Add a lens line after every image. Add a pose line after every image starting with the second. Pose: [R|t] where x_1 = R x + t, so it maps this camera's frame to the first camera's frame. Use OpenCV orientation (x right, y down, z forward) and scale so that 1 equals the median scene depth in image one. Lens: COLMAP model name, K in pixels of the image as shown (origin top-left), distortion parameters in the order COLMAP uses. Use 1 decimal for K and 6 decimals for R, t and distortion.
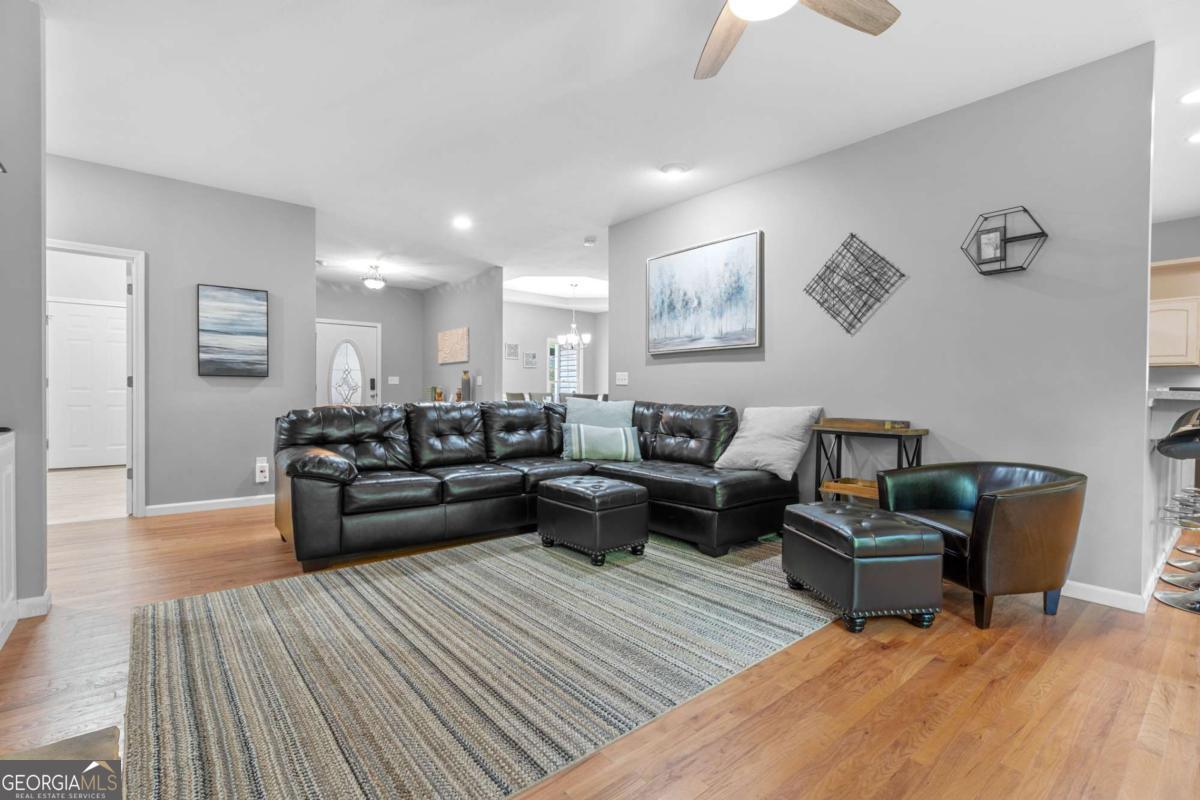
lens RADIAL K [[543.1, 0, 600.0], [0, 543.1, 400.0], [0, 0, 1]] dist [-0.004561, -0.000283]
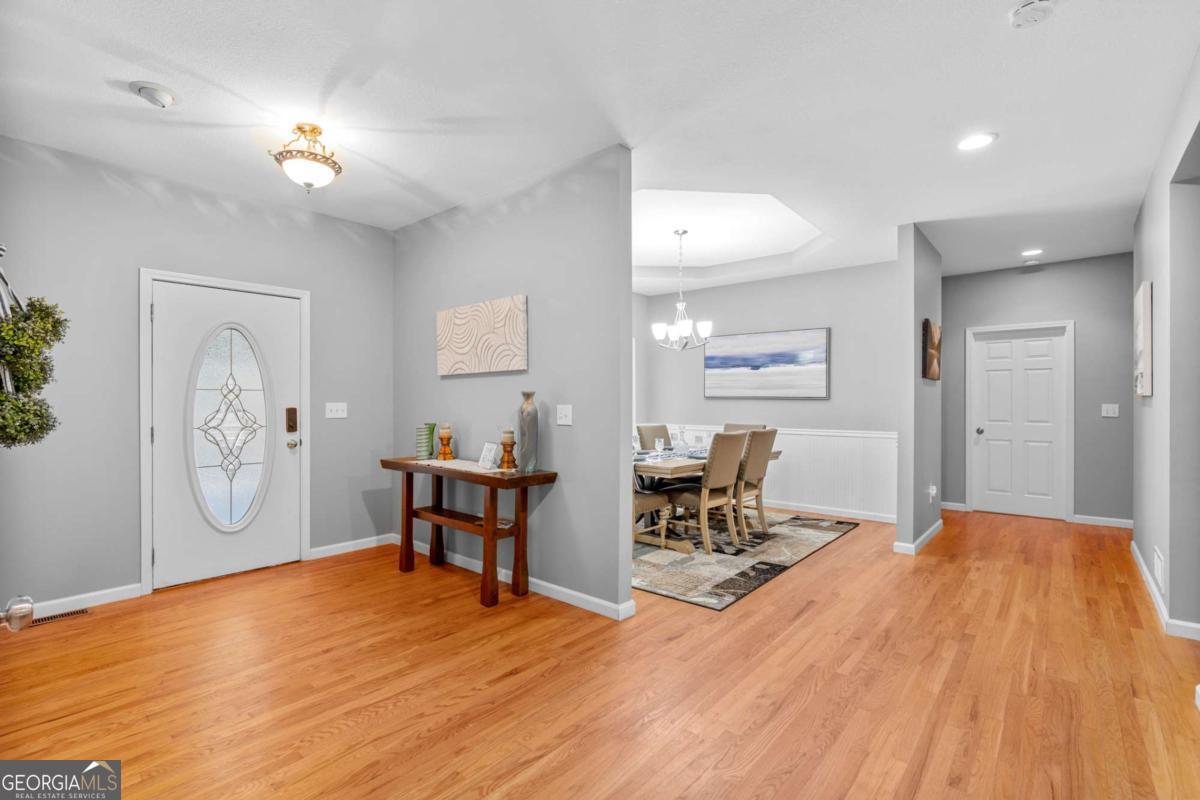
lens RADIAL K [[543.1, 0, 600.0], [0, 543.1, 400.0], [0, 0, 1]] dist [-0.004561, -0.000283]
pose [[0.986614, -0.011835, 0.162645, -0.239574], [0.014545, 0.999774, -0.015485, -0.036159], [-0.162425, 0.017643, 0.986563, 0.510360]]
